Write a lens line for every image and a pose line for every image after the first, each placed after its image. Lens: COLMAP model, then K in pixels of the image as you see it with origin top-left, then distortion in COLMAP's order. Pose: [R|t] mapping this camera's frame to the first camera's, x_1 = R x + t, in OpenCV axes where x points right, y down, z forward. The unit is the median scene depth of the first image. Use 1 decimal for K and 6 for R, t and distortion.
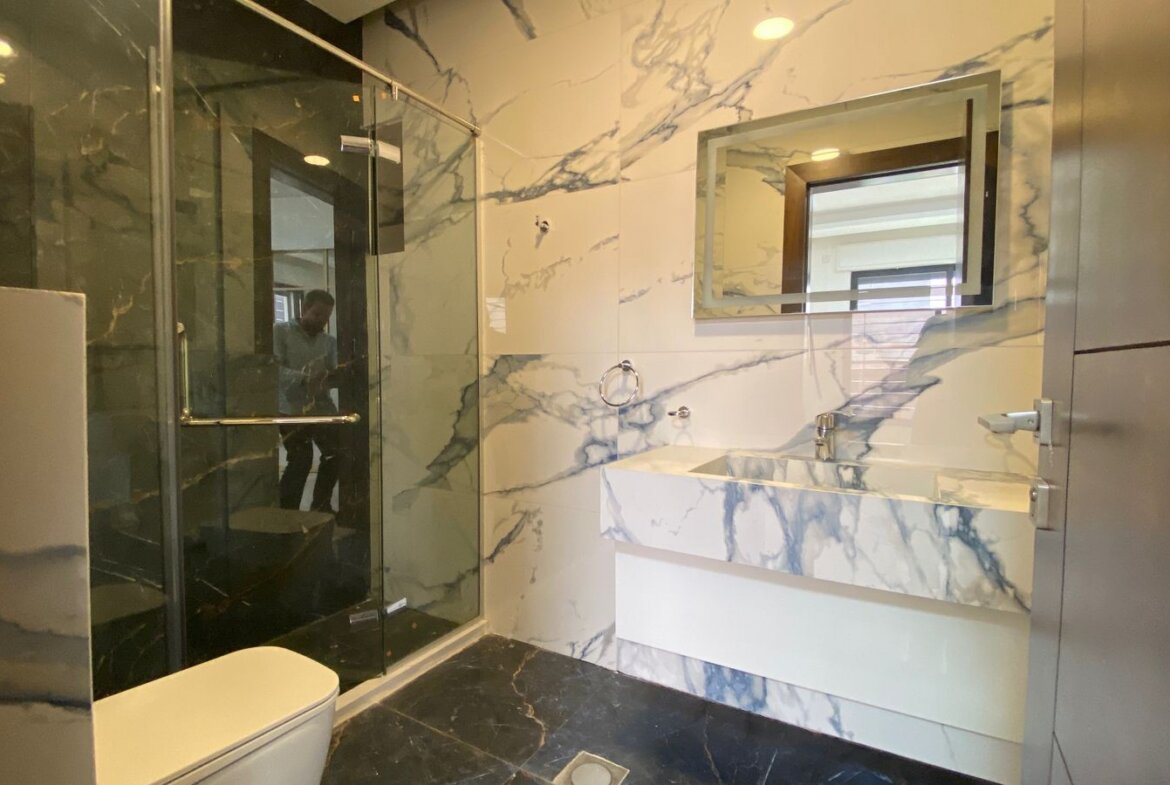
lens RADIAL K [[575.7, 0, 577.9], [0, 575.7, 390.3], [0, 0, 1]] dist [-0.004478, -0.004201]
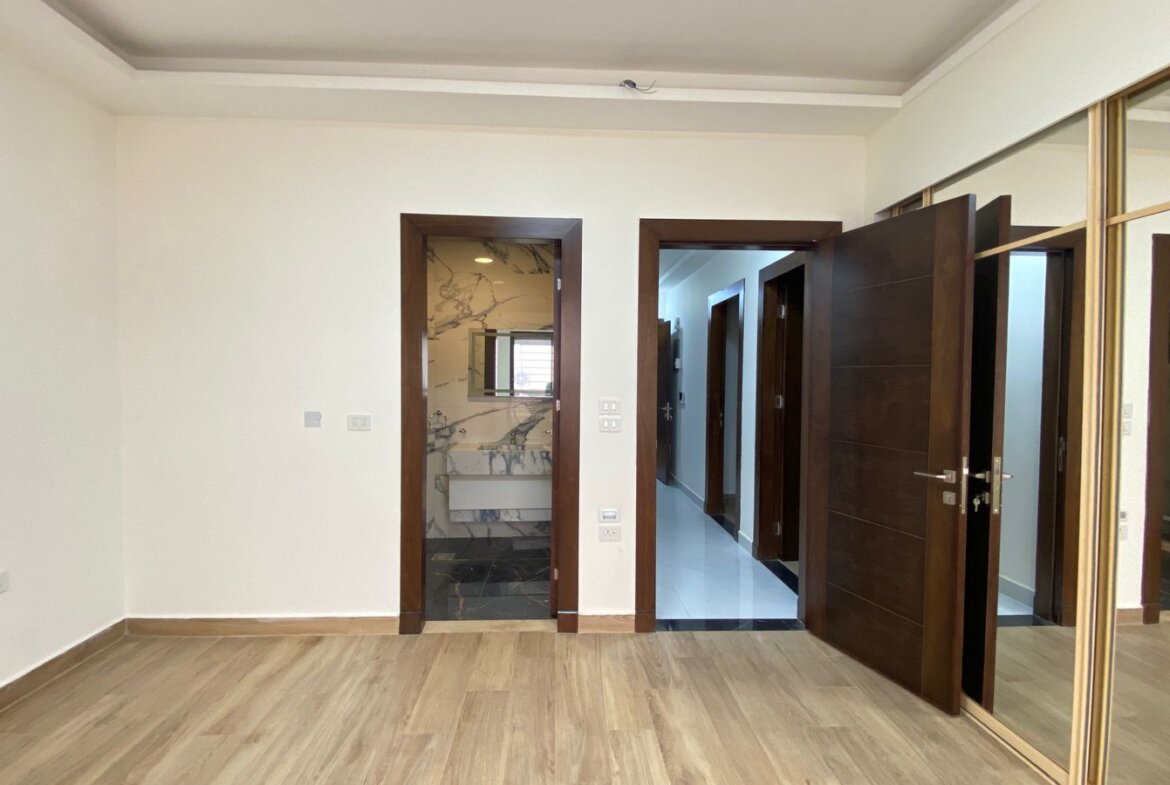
lens RADIAL K [[575.7, 0, 581.6], [0, 575.7, 385.1], [0, 0, 1]] dist [-0.004478, -0.004201]
pose [[0.842352, -0.018040, 0.538625, -0.812779], [0.023233, 0.999726, -0.002851, -0.156392], [-0.538426, 0.014915, 0.842541, -1.594351]]
